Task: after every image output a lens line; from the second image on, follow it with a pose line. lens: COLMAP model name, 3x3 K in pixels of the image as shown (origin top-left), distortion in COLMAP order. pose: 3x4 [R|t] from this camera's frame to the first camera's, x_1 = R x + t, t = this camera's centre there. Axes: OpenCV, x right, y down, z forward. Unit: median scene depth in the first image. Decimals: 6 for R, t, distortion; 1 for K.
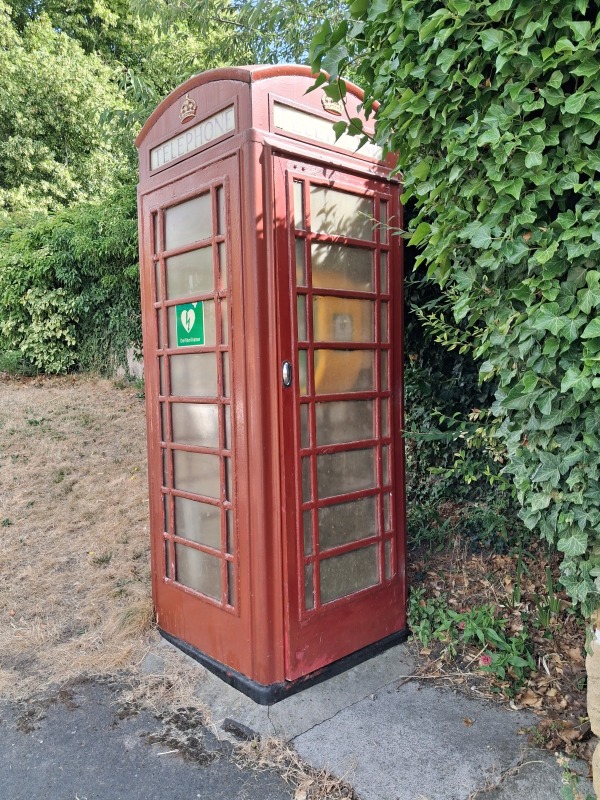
lens RADIAL K [[623.6, 0, 299.7], [0, 623.6, 400.8], [0, 0, 1]] dist [0.004748, -0.021038]
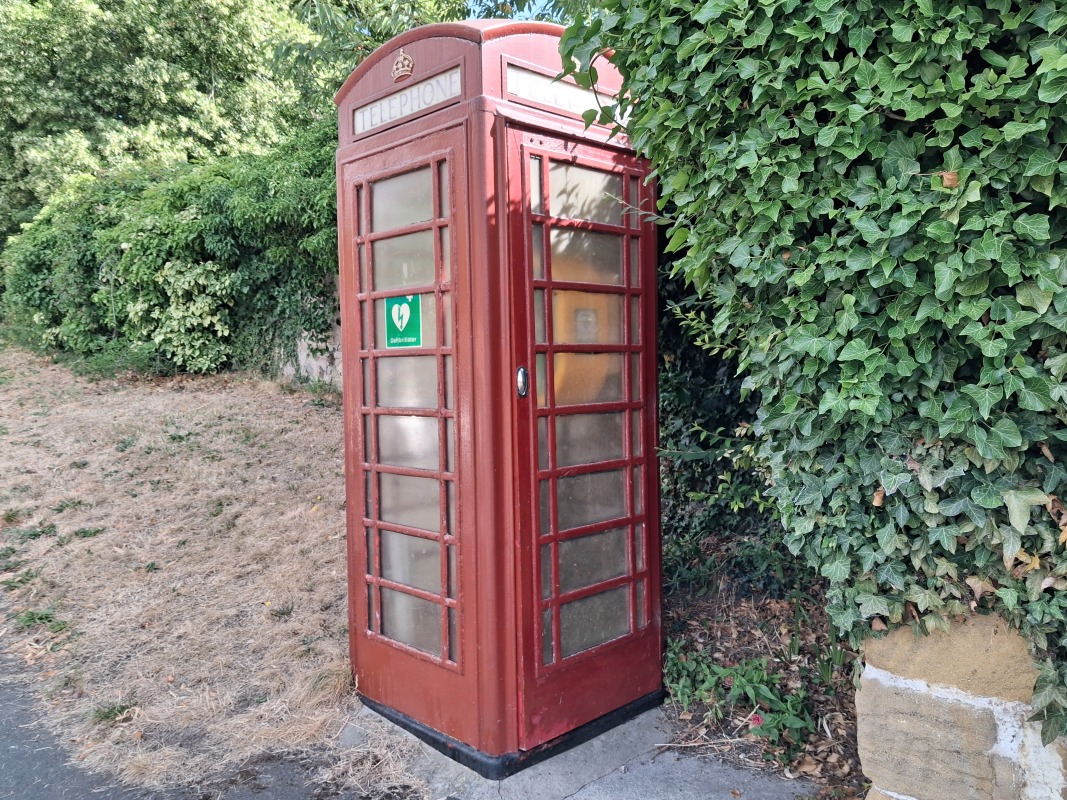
lens RADIAL K [[831.7, 0, 556.2], [0, 831.7, 382.5], [0, 0, 1]] dist [0.004748, -0.021038]
pose [[0.998900, 0.001649, 0.046852, -0.024742], [-0.000287, 0.999578, -0.029060, -0.009391], [-0.046880, 0.029015, 0.998479, -0.118891]]
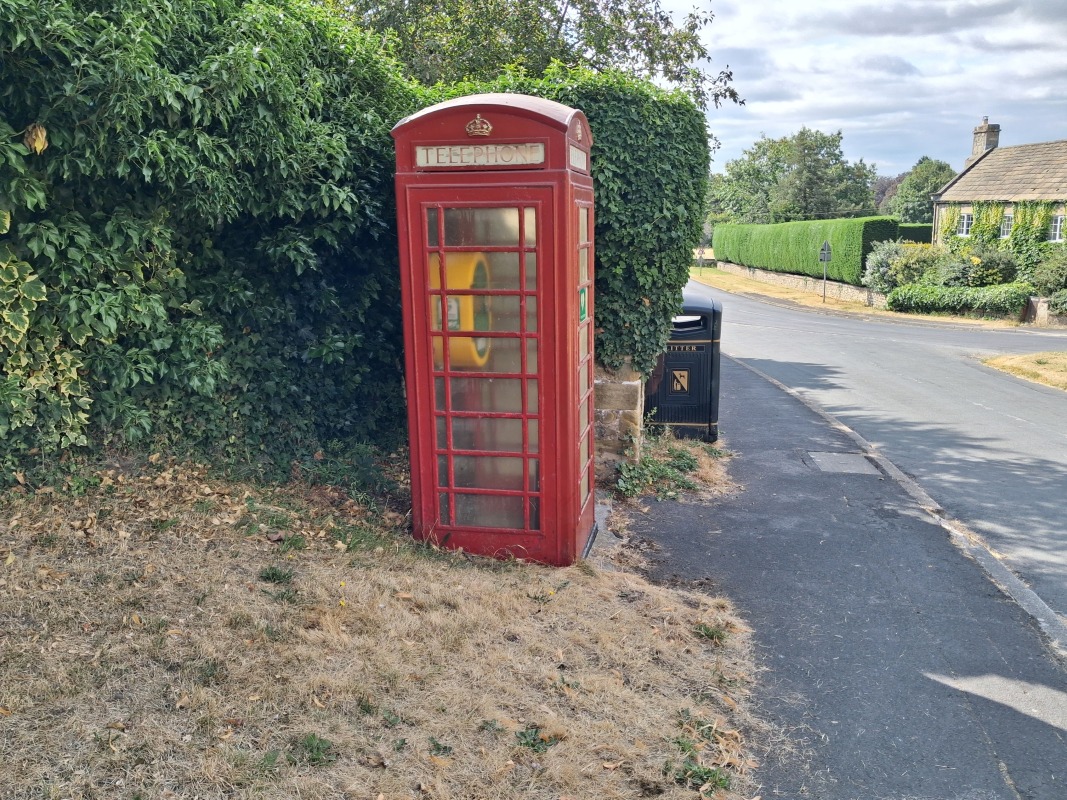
lens RADIAL K [[831.7, 0, 504.1], [0, 831.7, 389.0], [0, 0, 1]] dist [0.004748, -0.021038]
pose [[-0.564070, -0.134462, 0.814705, -1.561309], [0.065656, 0.976225, 0.206577, -0.330594], [-0.823112, 0.170015, -0.541831, 2.177622]]
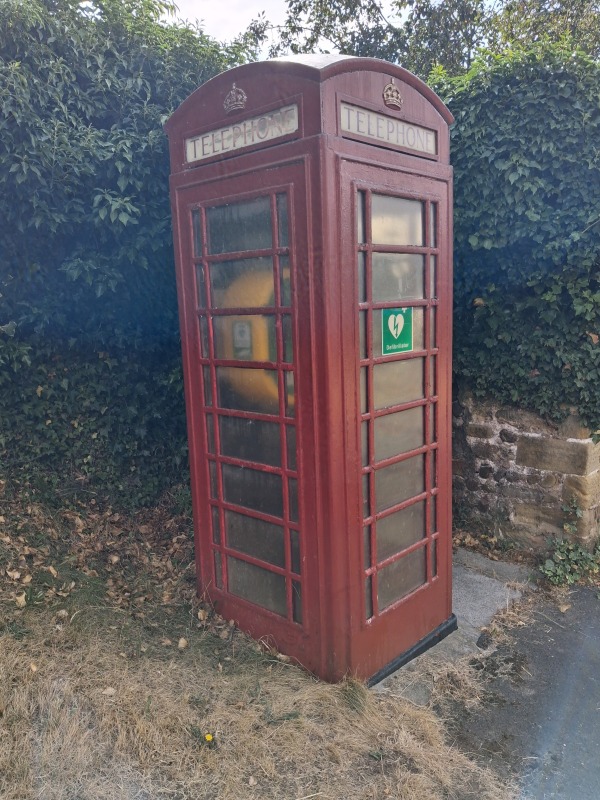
lens RADIAL K [[623.6, 0, 293.7], [0, 623.6, 397.1], [0, 0, 1]] dist [0.004748, -0.021038]
pose [[-0.066599, -0.126747, 0.989697, -1.158624], [0.085067, 0.987566, 0.132198, -0.166382], [-0.994147, 0.092994, -0.054989, 1.262901]]
